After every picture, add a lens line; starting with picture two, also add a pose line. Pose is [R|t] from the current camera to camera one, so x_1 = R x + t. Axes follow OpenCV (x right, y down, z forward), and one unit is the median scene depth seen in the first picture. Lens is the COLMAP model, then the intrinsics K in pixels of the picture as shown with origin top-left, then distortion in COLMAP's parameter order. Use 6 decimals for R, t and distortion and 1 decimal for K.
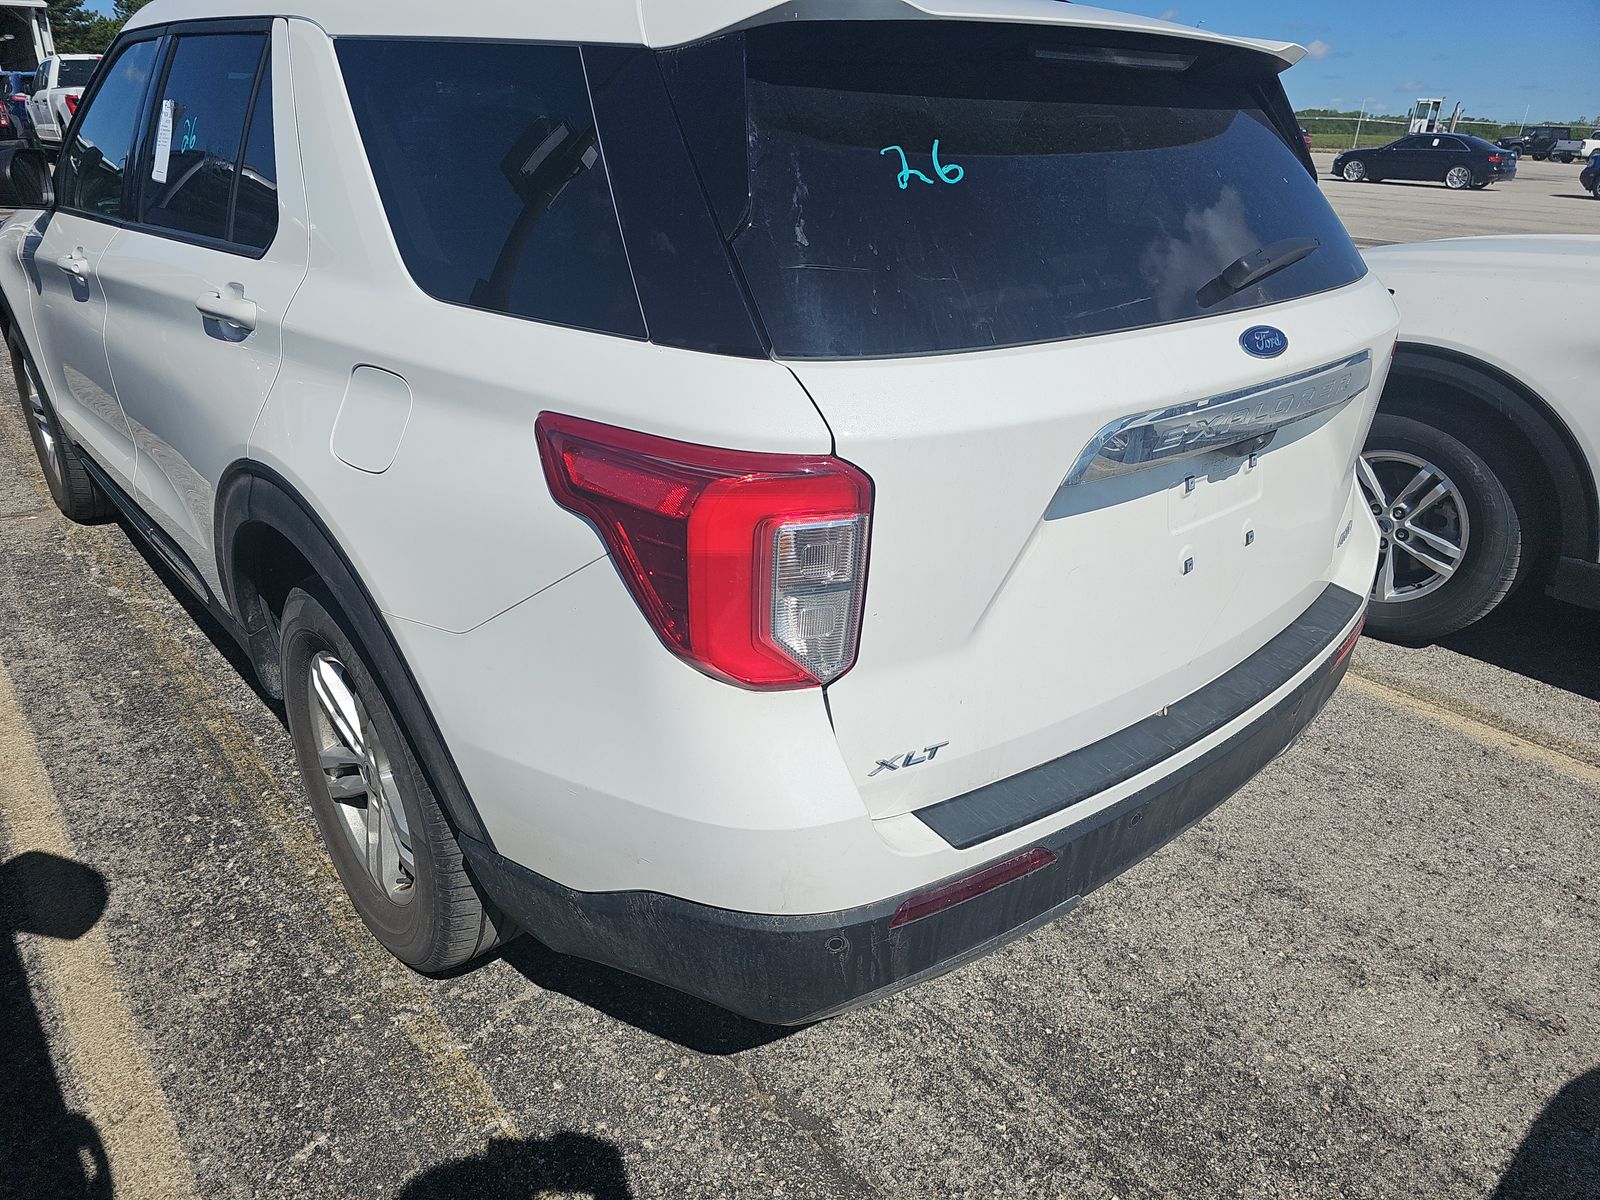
lens RADIAL K [[1061.0, 0, 801.1], [0, 1061.0, 572.1], [0, 0, 1]] dist [0.044285, -0.039916]
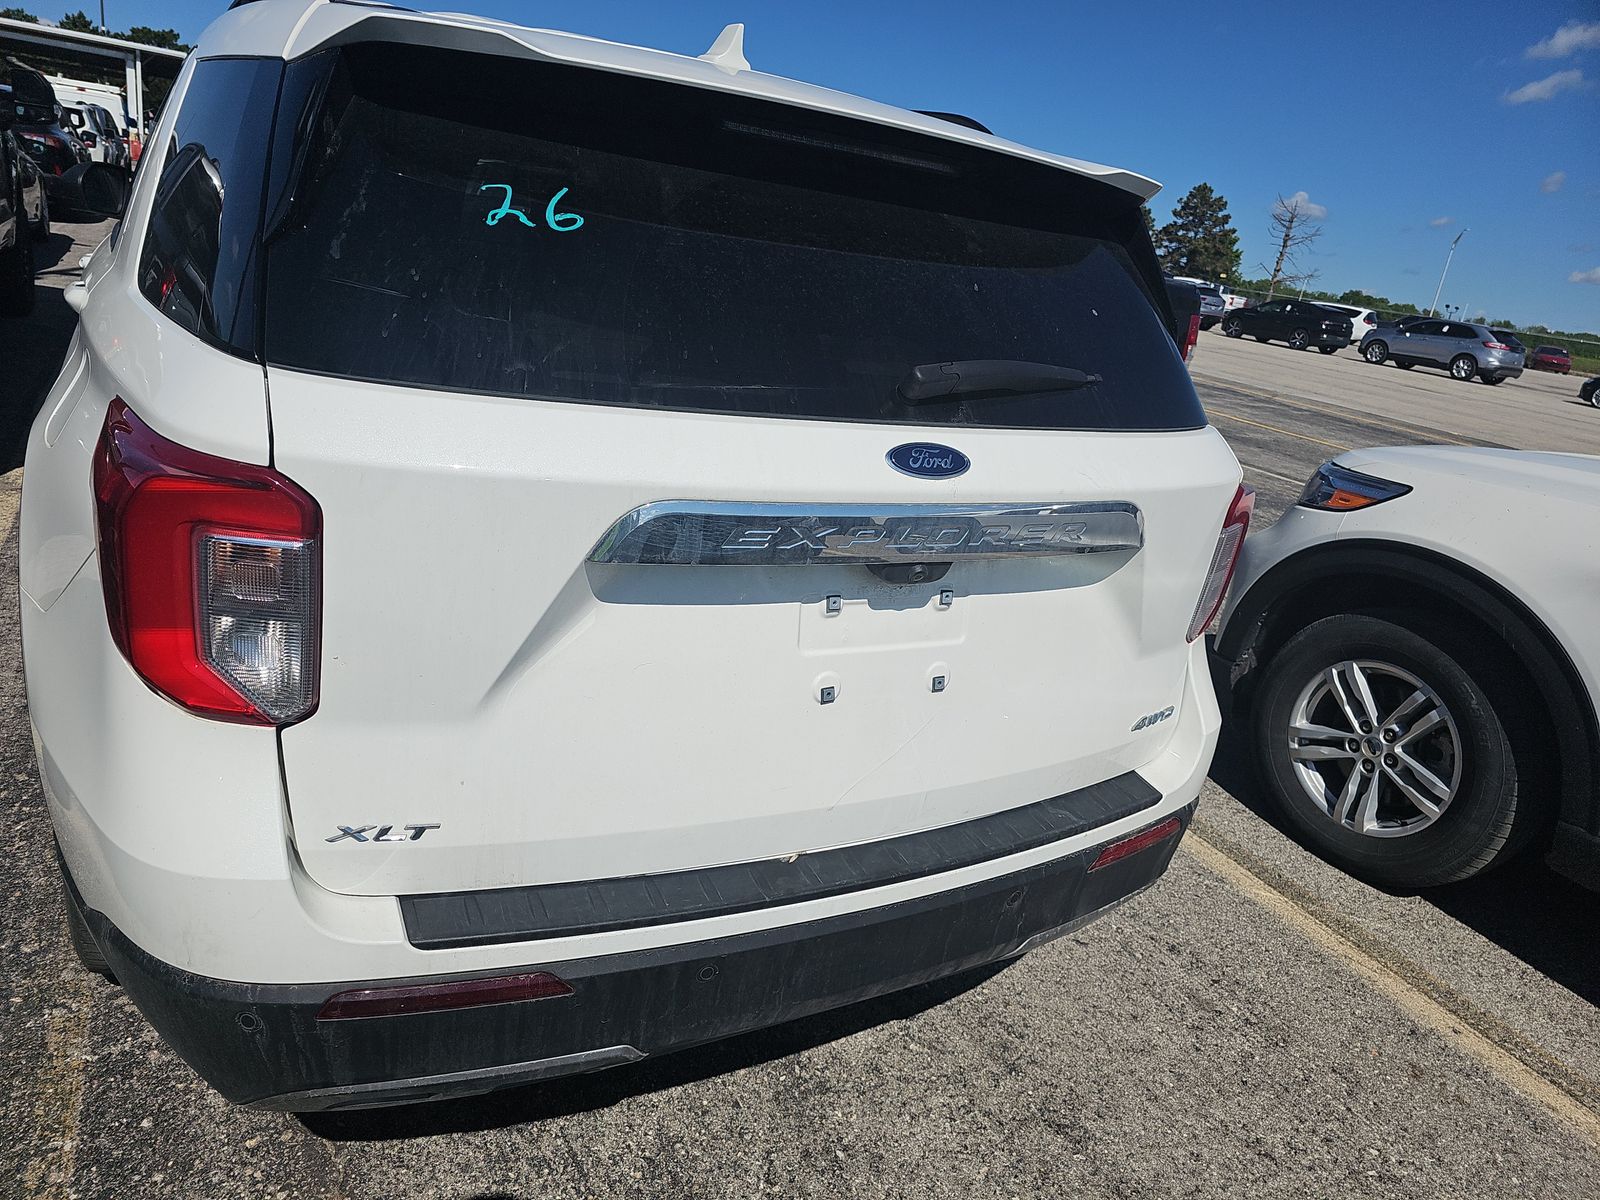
lens RADIAL K [[1050.0, 0, 796.9], [0, 1050.0, 575.3], [0, 0, 1]] dist [0.046433, -0.040637]
pose [[0.969234, 0.176957, -0.171087, 0.297088], [-0.194612, 0.976510, -0.092493, -0.011340], [0.150701, 0.122943, 0.980905, 0.081431]]
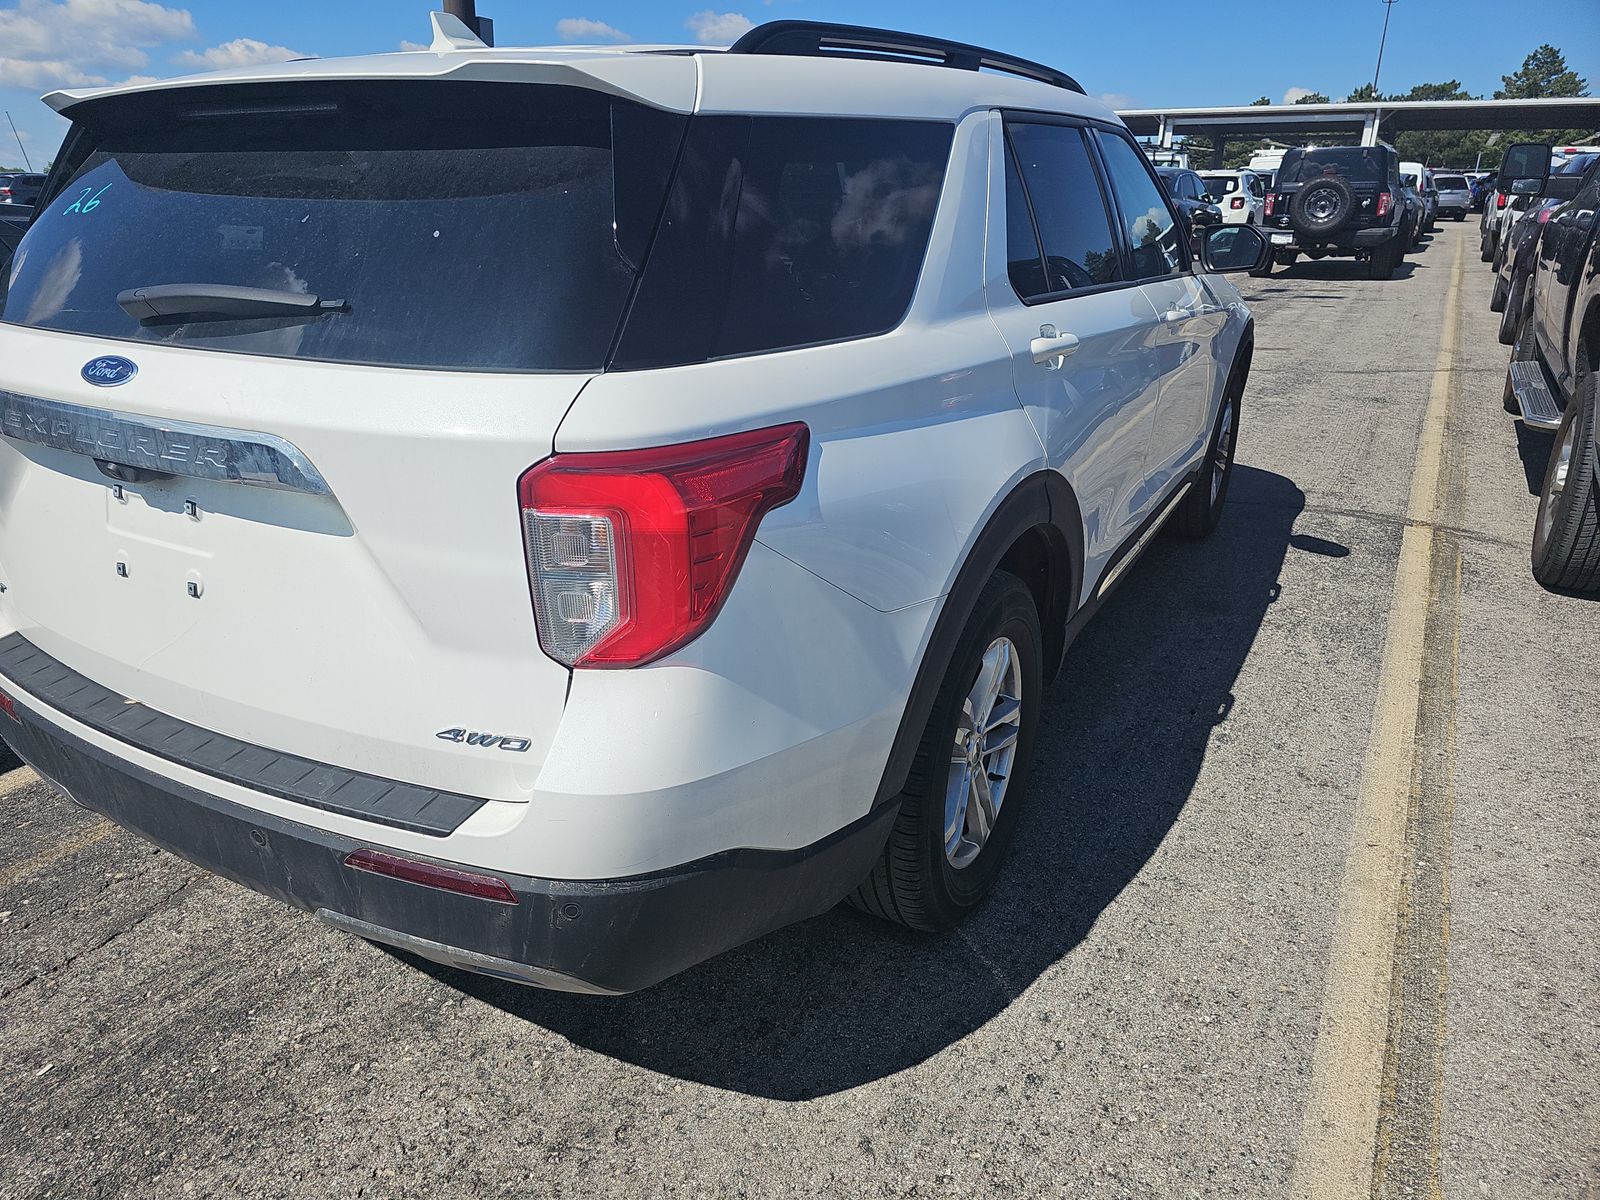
lens RADIAL K [[1061.0, 0, 801.1], [0, 1061.0, 572.1], [0, 0, 1]] dist [0.044285, -0.039916]
pose [[0.319644, 0.296184, -0.900057, 0.979134], [-0.364397, 0.915263, 0.171777, -0.276197], [0.874667, 0.273071, 0.400487, 0.742921]]
